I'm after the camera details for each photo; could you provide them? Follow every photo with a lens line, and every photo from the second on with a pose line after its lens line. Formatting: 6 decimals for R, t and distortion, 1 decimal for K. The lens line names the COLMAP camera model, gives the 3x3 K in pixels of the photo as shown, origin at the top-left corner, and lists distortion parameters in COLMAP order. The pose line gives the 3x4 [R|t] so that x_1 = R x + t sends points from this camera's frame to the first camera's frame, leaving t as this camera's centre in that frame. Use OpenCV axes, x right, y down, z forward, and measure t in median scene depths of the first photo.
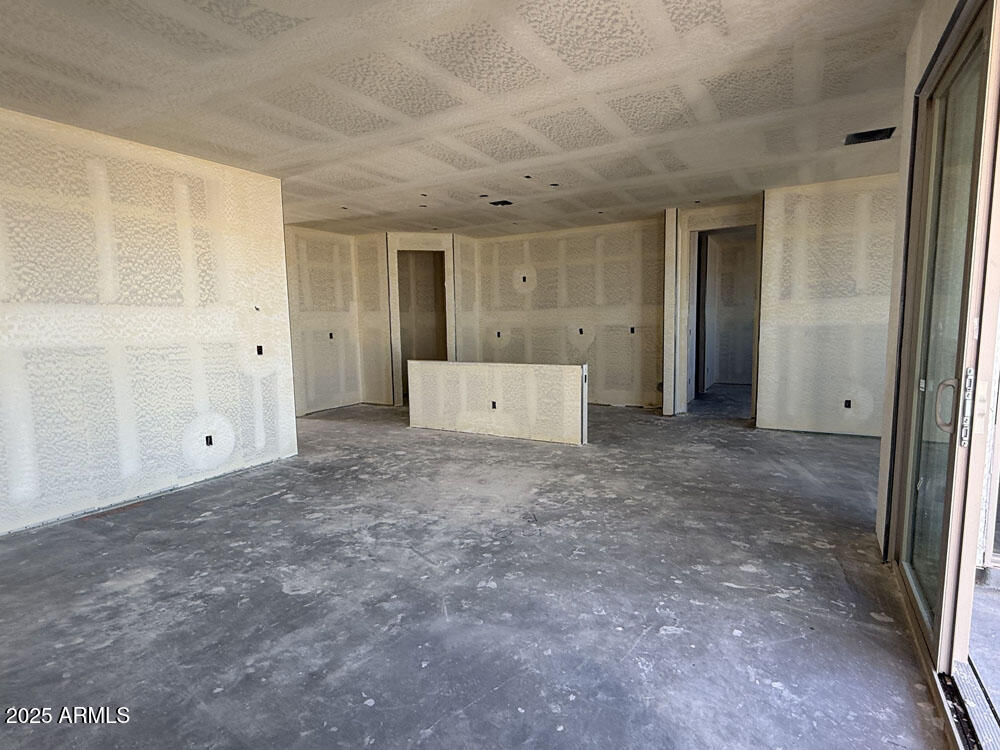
lens RADIAL K [[523.9, 0, 503.4], [0, 523.9, 377.6], [0, 0, 1]] dist [0.004344, -0.001931]
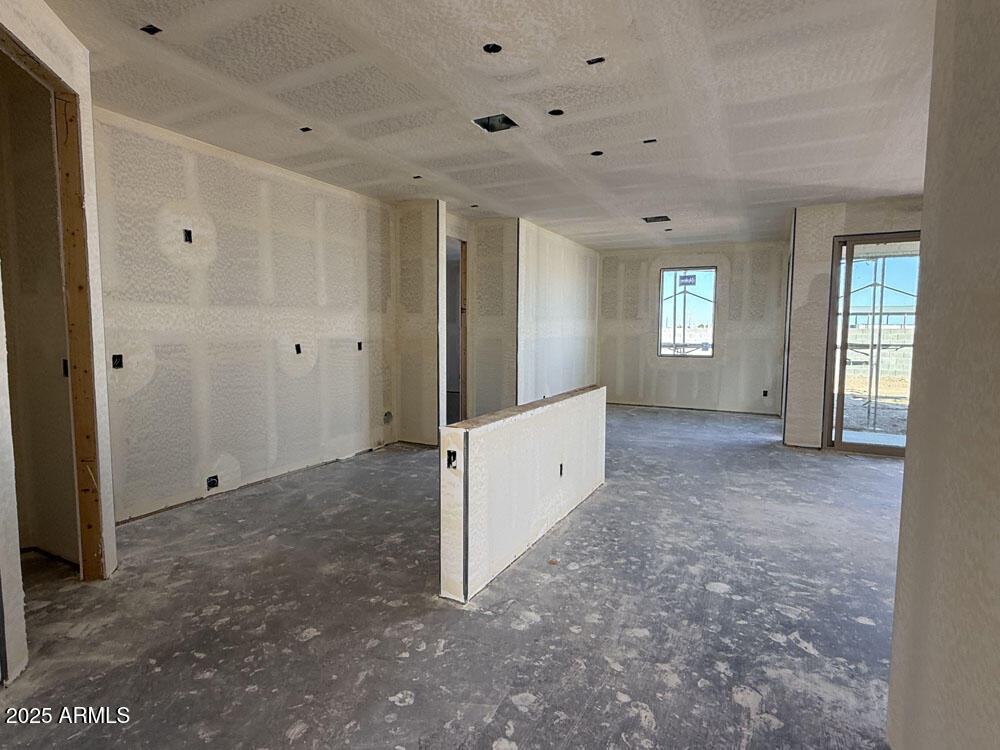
lens RADIAL K [[523.9, 0, 499.9], [0, 523.9, 373.3], [0, 0, 1]] dist [0.004344, -0.001931]
pose [[-0.041761, -0.061136, 0.997255, -0.810078], [0.101184, 0.992736, 0.065096, -0.137928], [-0.993991, 0.103625, -0.035272, 1.441065]]
